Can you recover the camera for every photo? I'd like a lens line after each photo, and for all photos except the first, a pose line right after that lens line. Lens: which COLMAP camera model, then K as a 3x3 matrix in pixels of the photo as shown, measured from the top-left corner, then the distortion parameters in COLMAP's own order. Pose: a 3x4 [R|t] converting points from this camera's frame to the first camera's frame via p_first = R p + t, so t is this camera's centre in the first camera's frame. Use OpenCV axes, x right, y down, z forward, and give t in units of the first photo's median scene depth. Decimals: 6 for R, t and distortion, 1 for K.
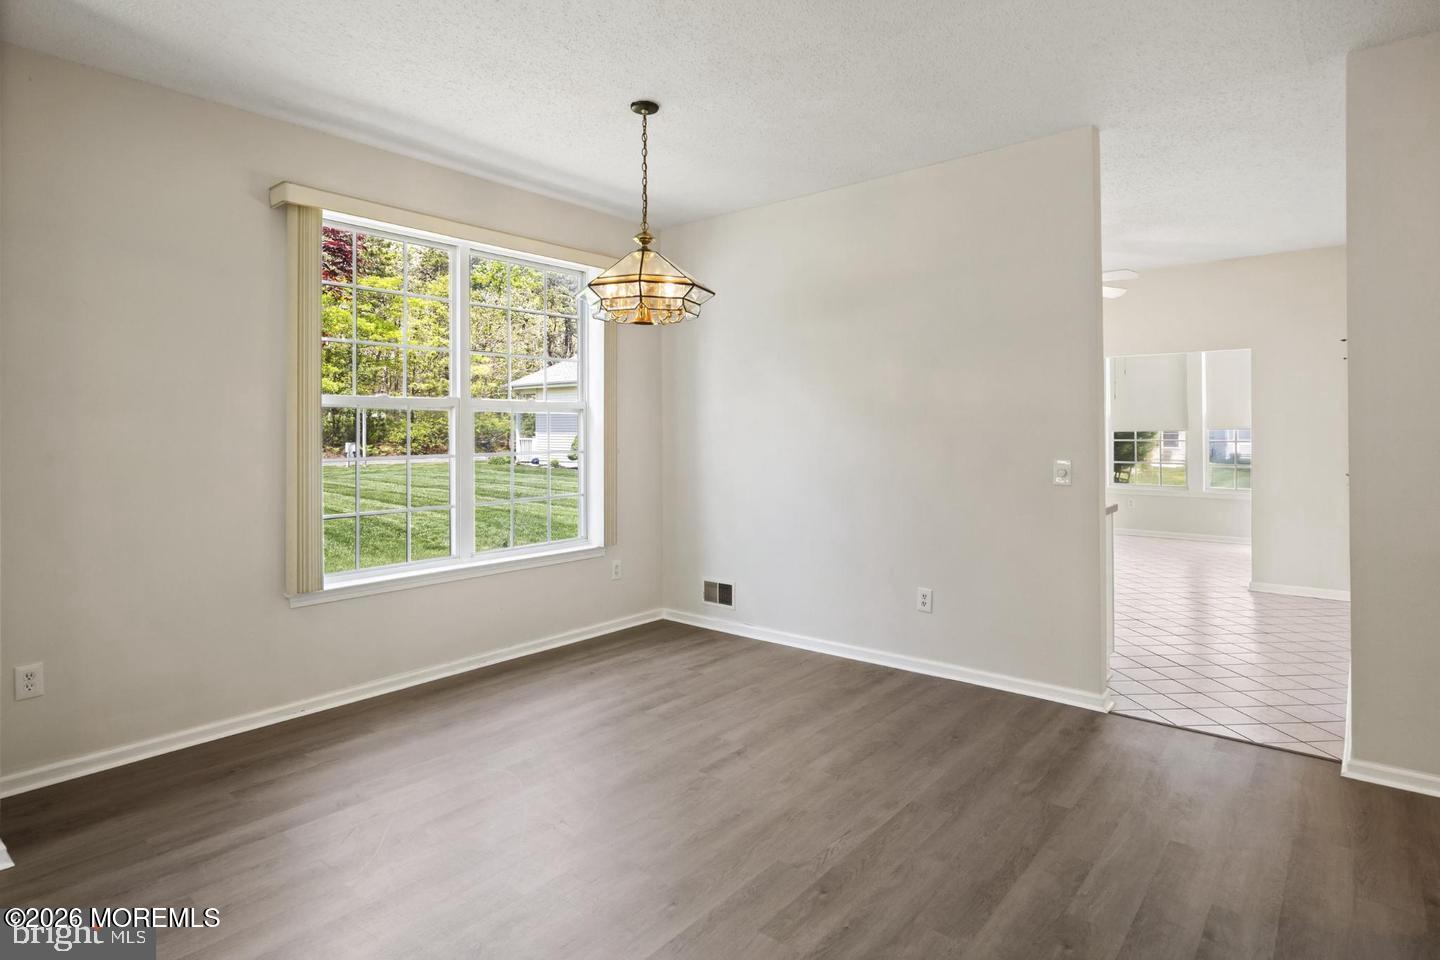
lens RADIAL K [[763.4, 0, 712.2], [0, 763.4, 423.5], [0, 0, 1]] dist [0.000202, 0.000084]
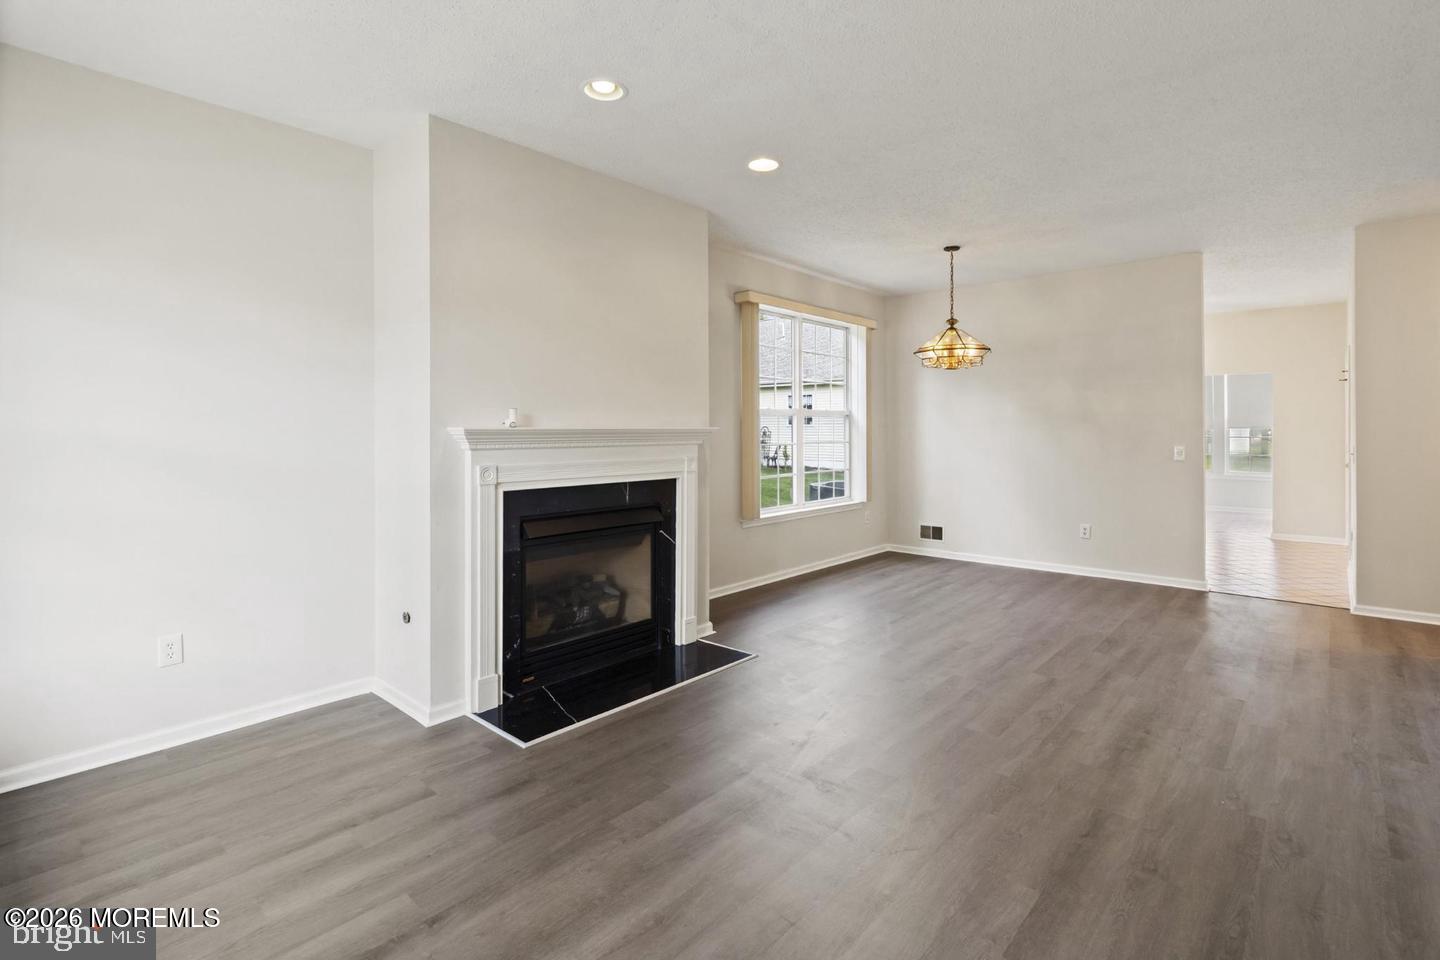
lens RADIAL K [[685.7, 0, 715.8], [0, 685.7, 422.2], [0, 0, 1]] dist [-0.001615, -0.000436]
pose [[0.999593, 0.000230, -0.028531, -0.567051], [-0.000260, 0.999999, -0.001052, -0.003156], [0.028531, 0.001059, 0.999592, -0.597055]]
